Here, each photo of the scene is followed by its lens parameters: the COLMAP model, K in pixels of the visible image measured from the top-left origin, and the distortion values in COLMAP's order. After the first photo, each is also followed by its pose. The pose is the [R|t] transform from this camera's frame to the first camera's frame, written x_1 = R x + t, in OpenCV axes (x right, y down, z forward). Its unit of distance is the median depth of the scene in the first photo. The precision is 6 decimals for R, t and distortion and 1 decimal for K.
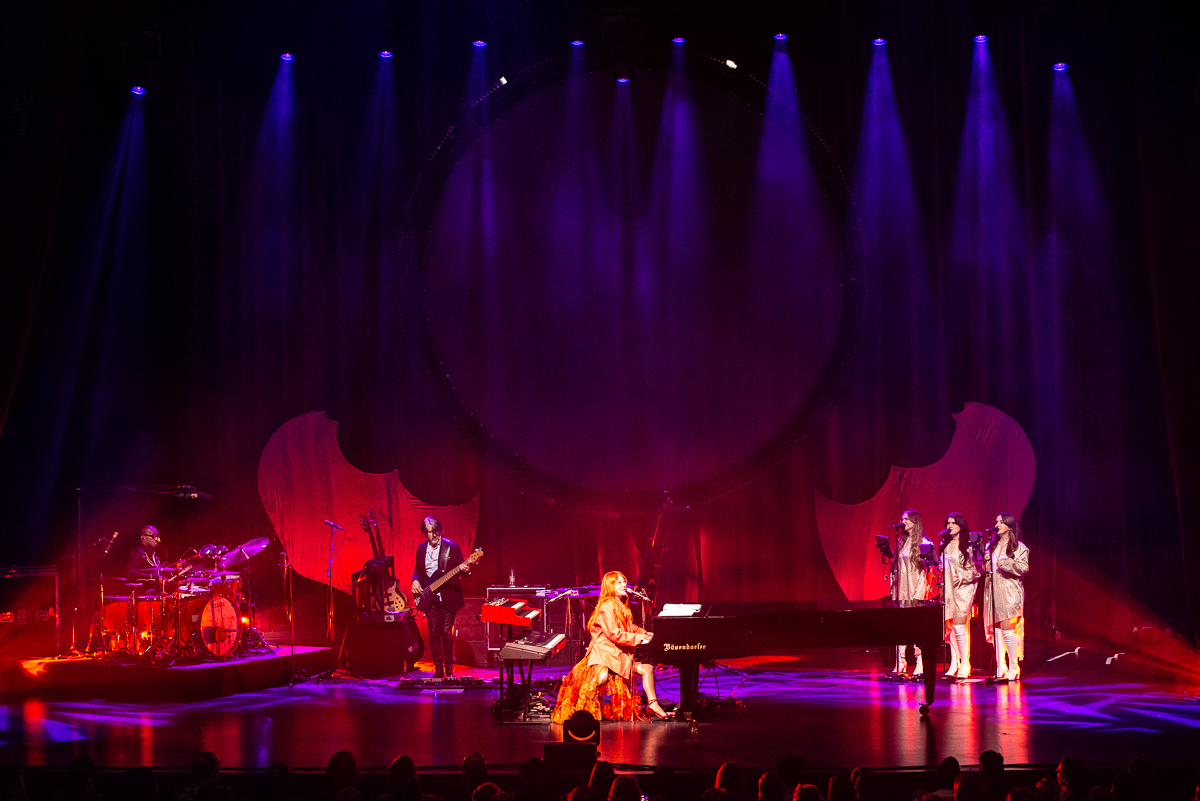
lens RADIAL K [[2594.6, 0, 588.3], [0, 2594.6, 339.0], [0, 0, 1]] dist [-0.147865, 0.000000]
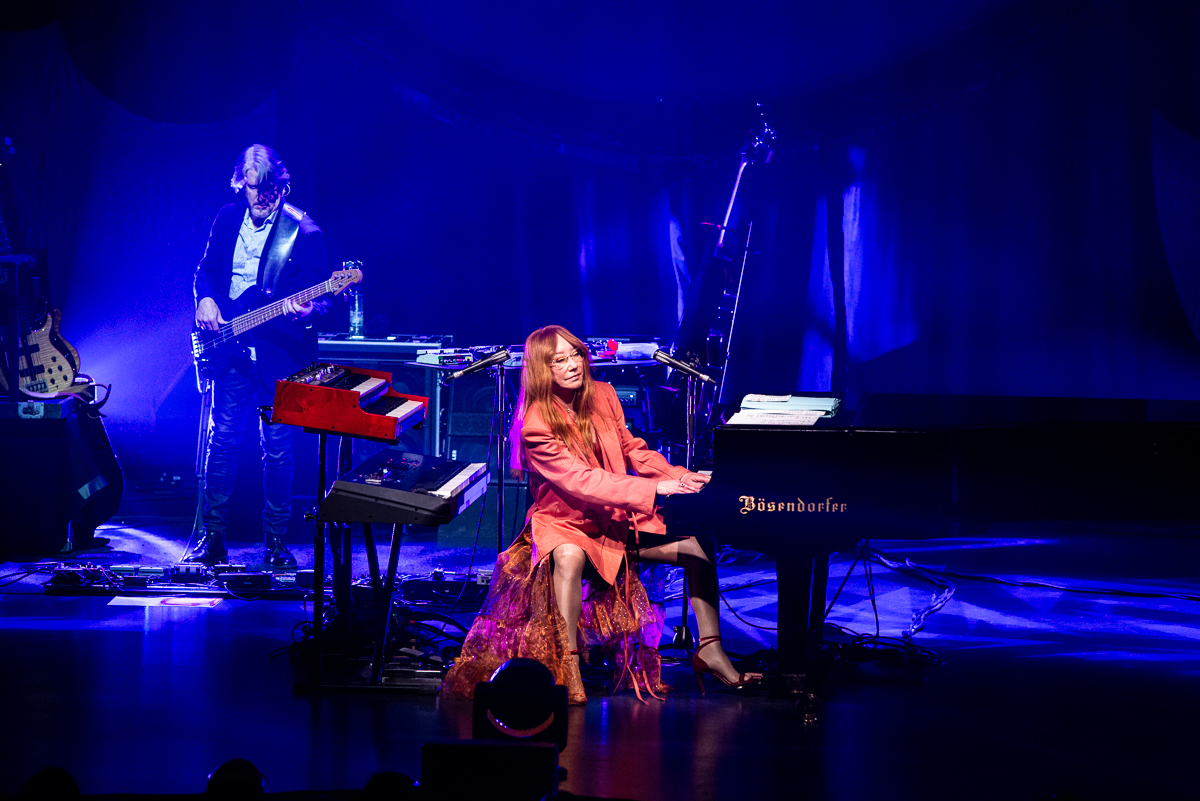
lens RADIAL K [[7349.1, 0, 570.8], [0, 7349.1, 367.6], [0, 0, 1]] dist [1.994279, 0.000000]
pose [[0.999510, 0.031243, 0.001867, 0.001136], [-0.031276, 0.994772, 0.097212, -0.008359], [0.001180, -0.097222, 0.995262, -0.100391]]
